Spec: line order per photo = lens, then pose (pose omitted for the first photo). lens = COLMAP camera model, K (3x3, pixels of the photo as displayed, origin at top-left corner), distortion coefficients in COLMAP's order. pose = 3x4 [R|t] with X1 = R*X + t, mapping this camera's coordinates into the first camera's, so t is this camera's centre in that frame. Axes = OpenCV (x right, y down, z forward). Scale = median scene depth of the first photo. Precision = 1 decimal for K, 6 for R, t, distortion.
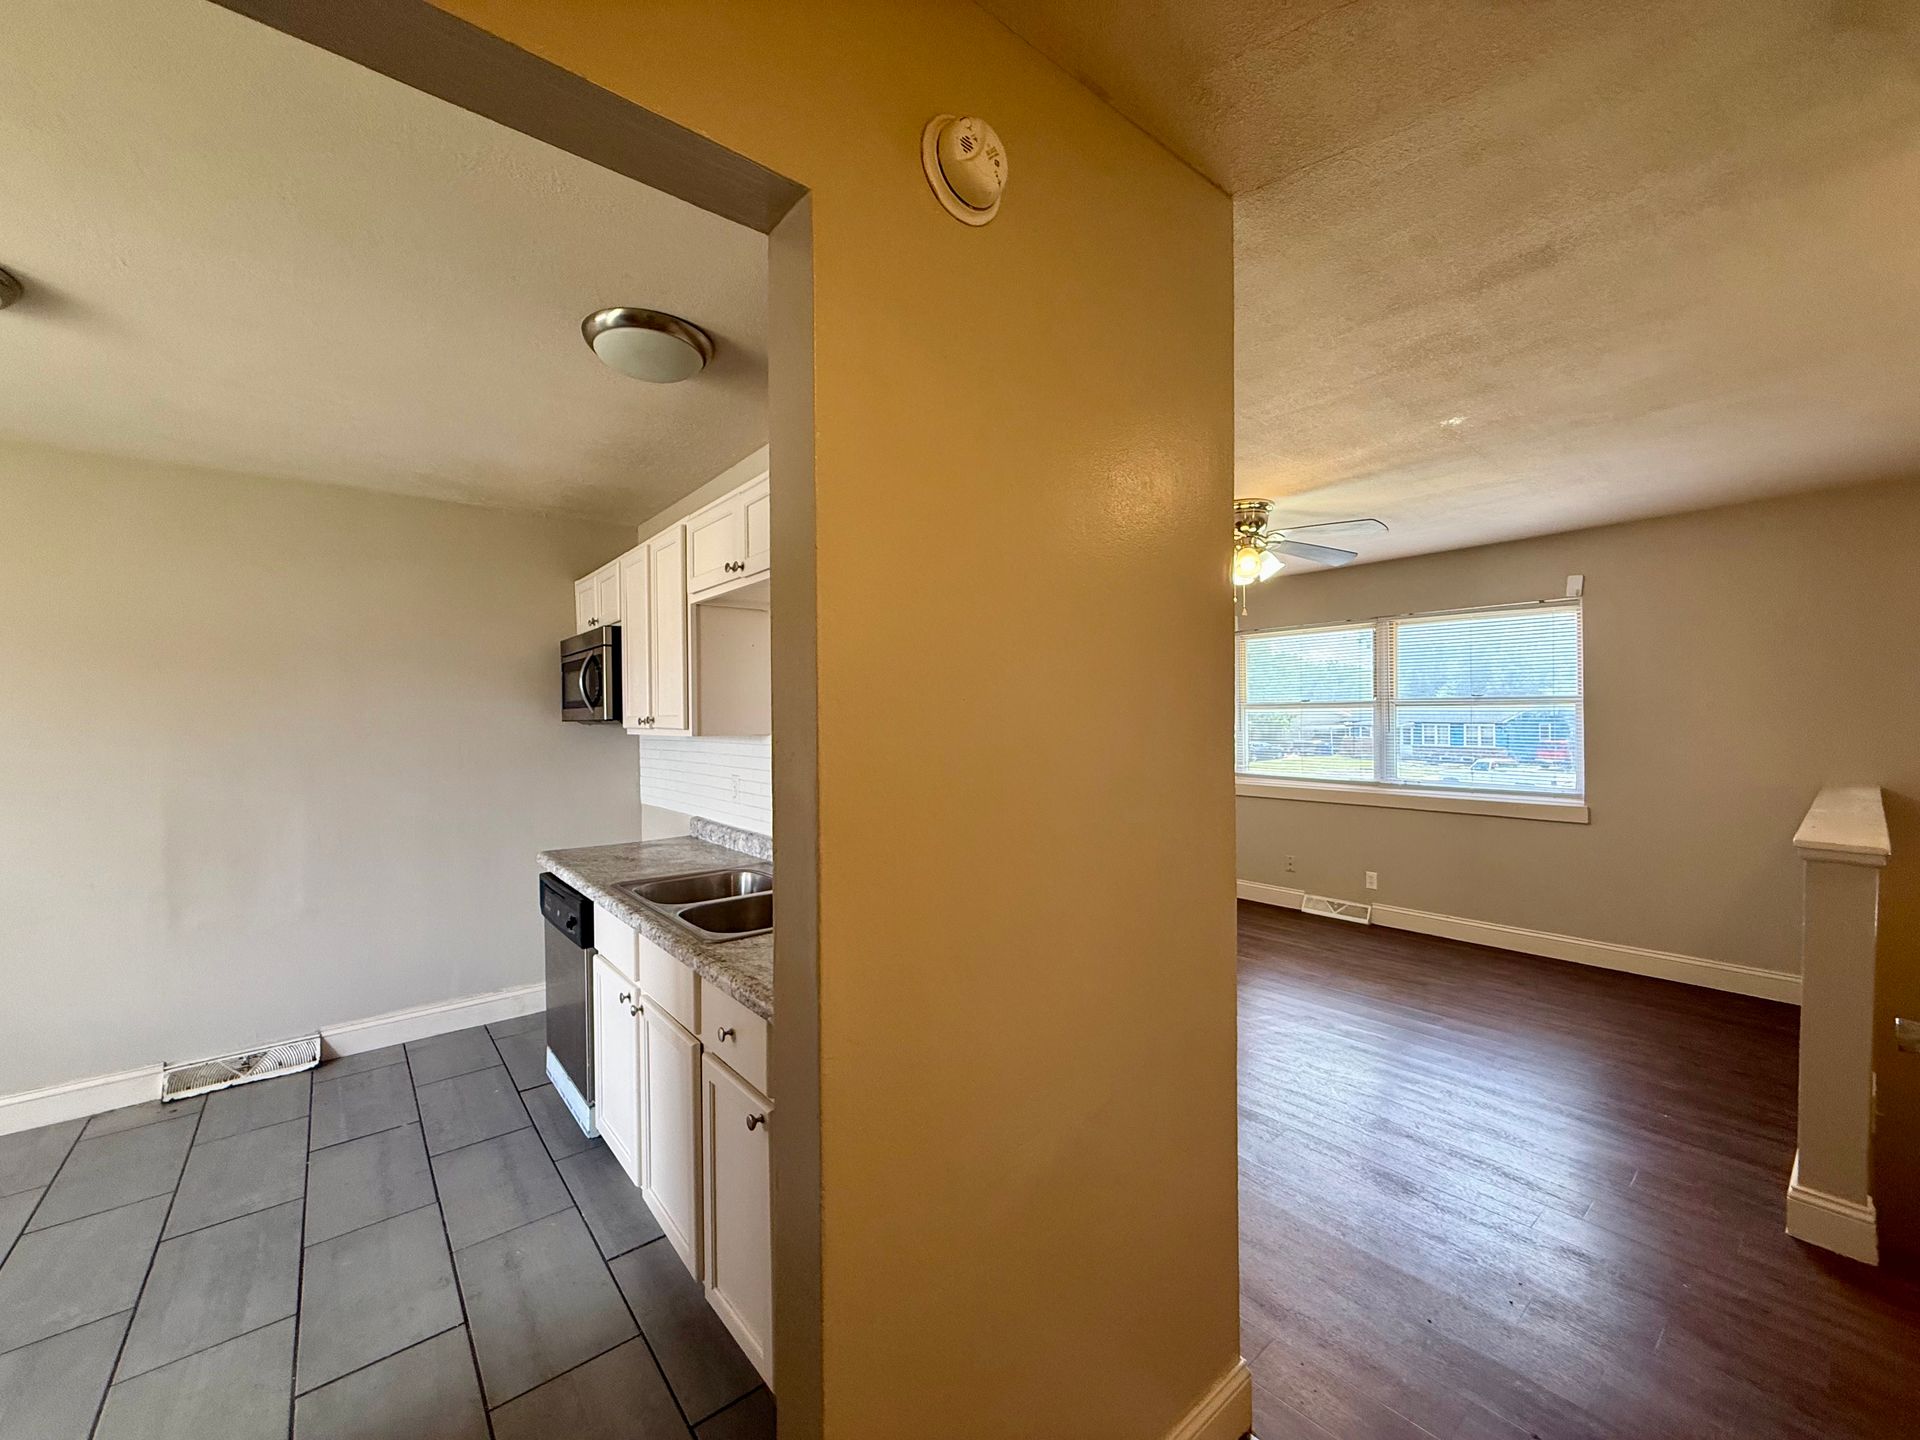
lens RADIAL K [[762.0, 0, 957.3], [0, 762.0, 716.8], [0, 0, 1]] dist [0.002004, 0.000246]
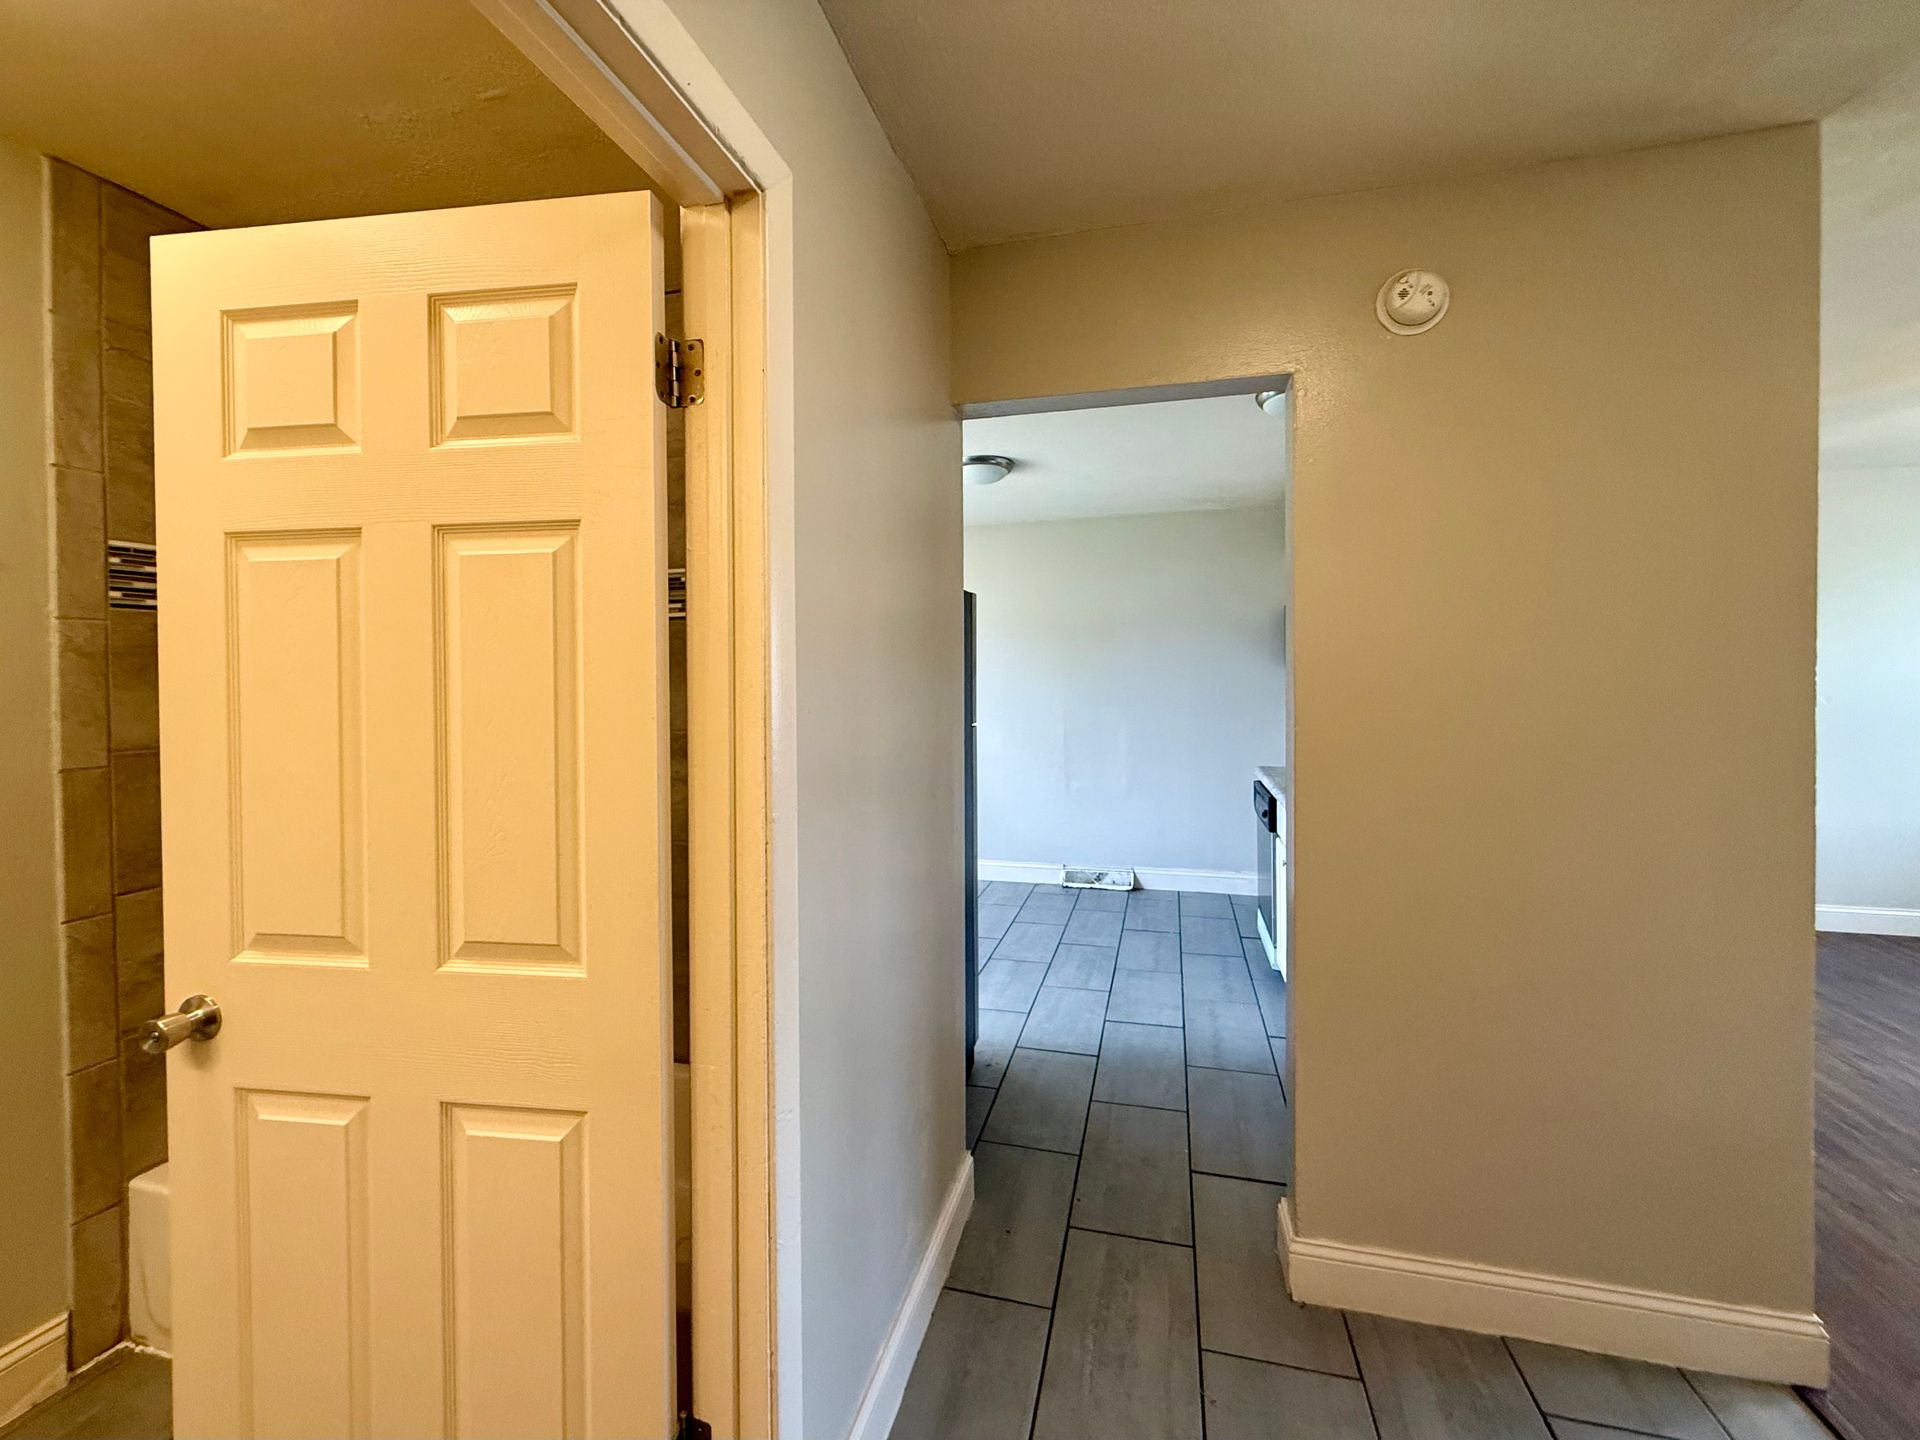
lens RADIAL K [[780.0, 0, 964.9], [0, 780.0, 691.5], [0, 0, 1]] dist [0.000256, 0.000126]
pose [[0.589669, 0.020656, -0.807381, 0.312575], [0.004611, 0.999570, 0.028941, 0.004643], [0.807632, -0.020788, 0.589321, -0.270020]]
